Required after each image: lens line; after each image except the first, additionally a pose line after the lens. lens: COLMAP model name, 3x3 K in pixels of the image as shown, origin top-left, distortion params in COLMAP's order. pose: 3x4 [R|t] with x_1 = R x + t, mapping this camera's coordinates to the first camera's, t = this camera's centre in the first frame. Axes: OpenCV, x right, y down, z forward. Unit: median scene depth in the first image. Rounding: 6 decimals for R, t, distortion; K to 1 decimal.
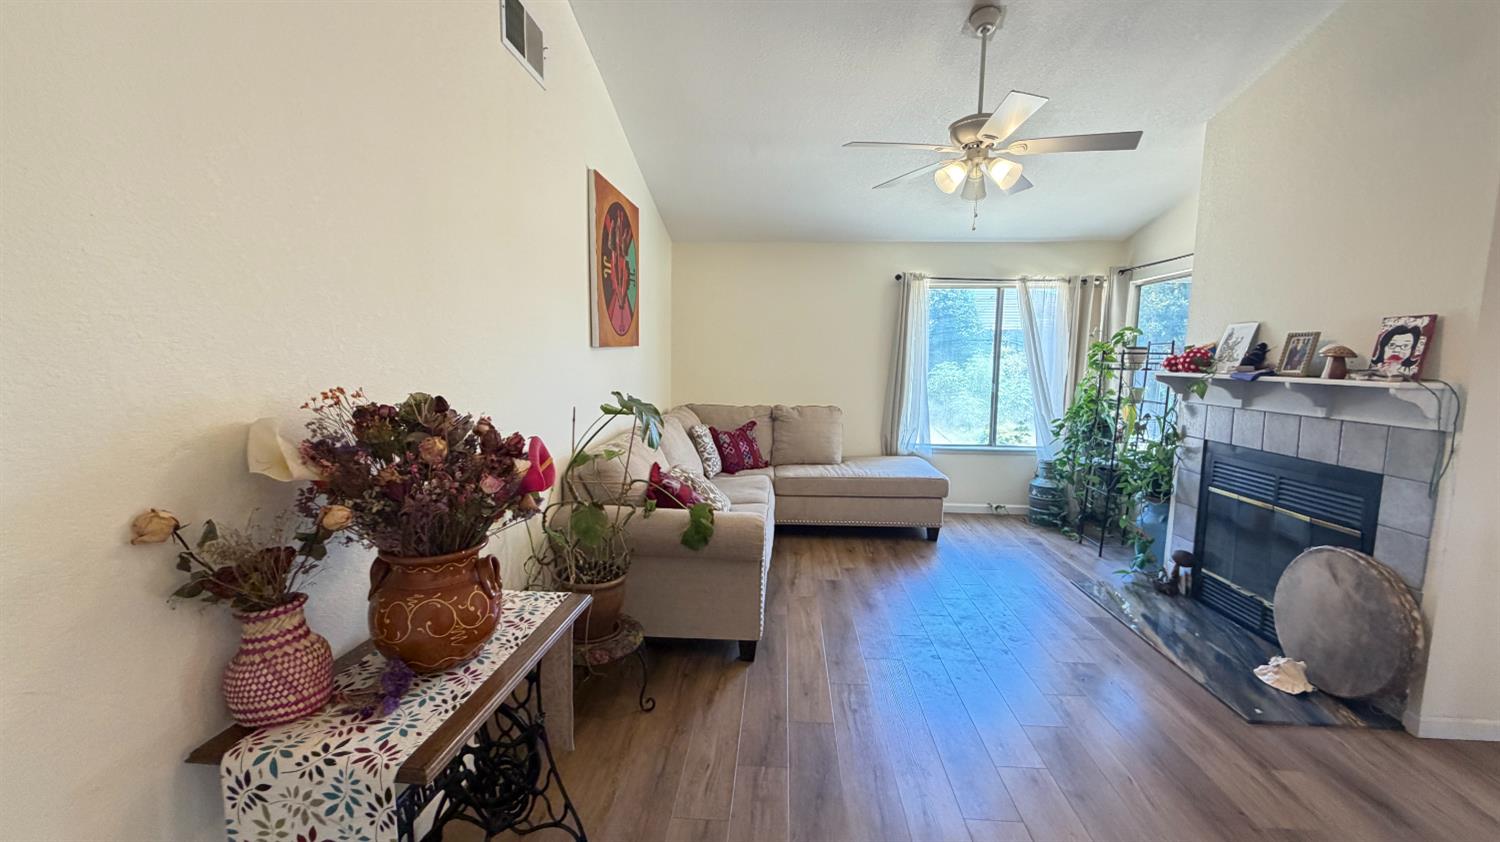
lens RADIAL K [[599.1, 0, 746.8], [0, 599.1, 420.8], [0, 0, 1]] dist [-0.000815, 0.000095]
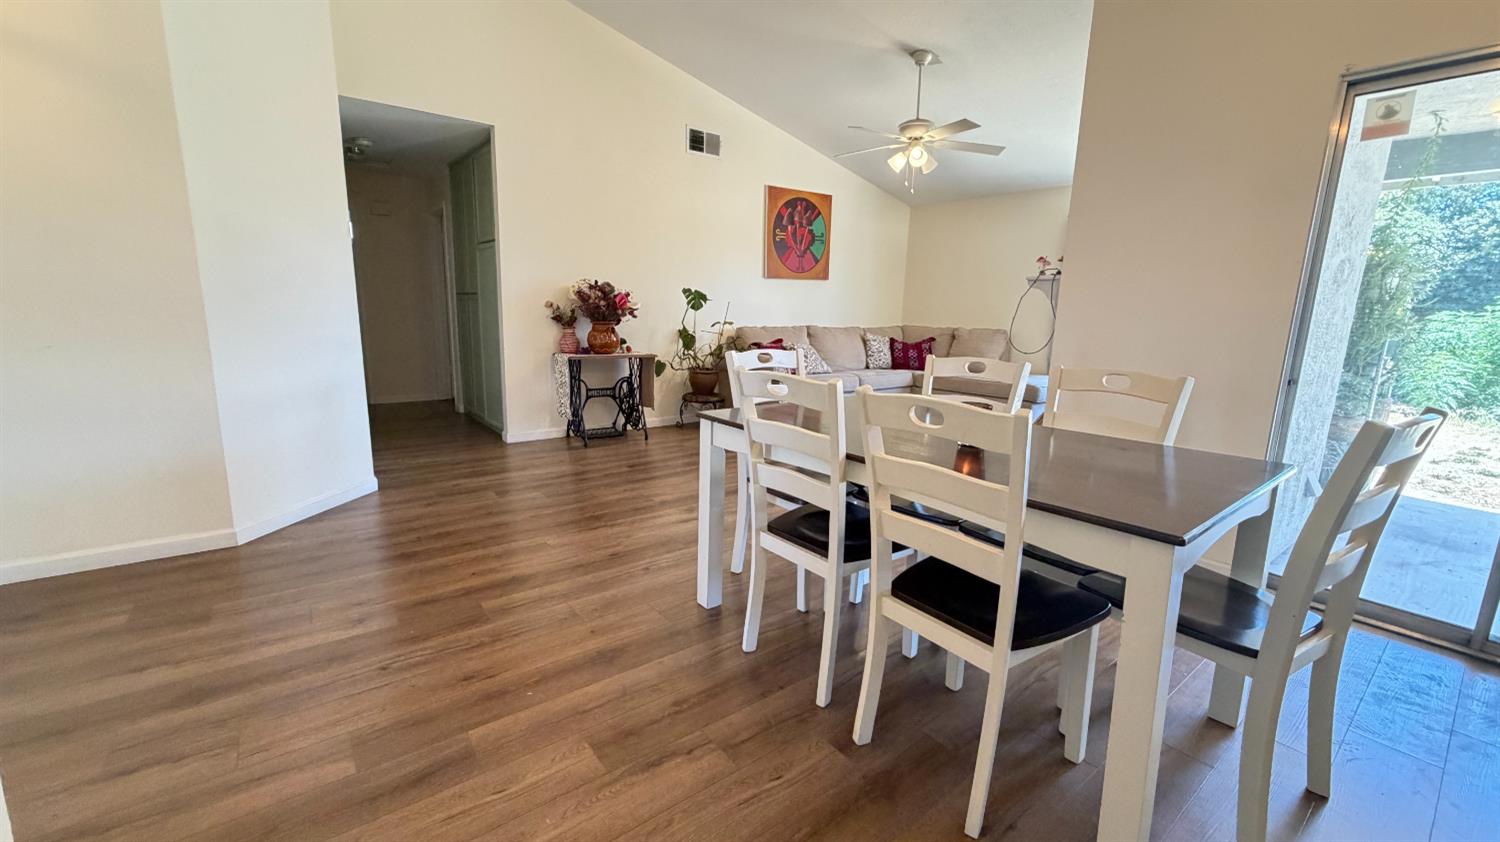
lens RADIAL K [[599.1, 0, 746.8], [0, 599.1, 420.8], [0, 0, 1]] dist [-0.000815, 0.000095]
pose [[0.659116, 0.144479, -0.738032, 1.270196], [-0.099604, 0.989498, 0.104754, 0.145819], [0.745416, 0.004466, 0.666585, -0.358800]]
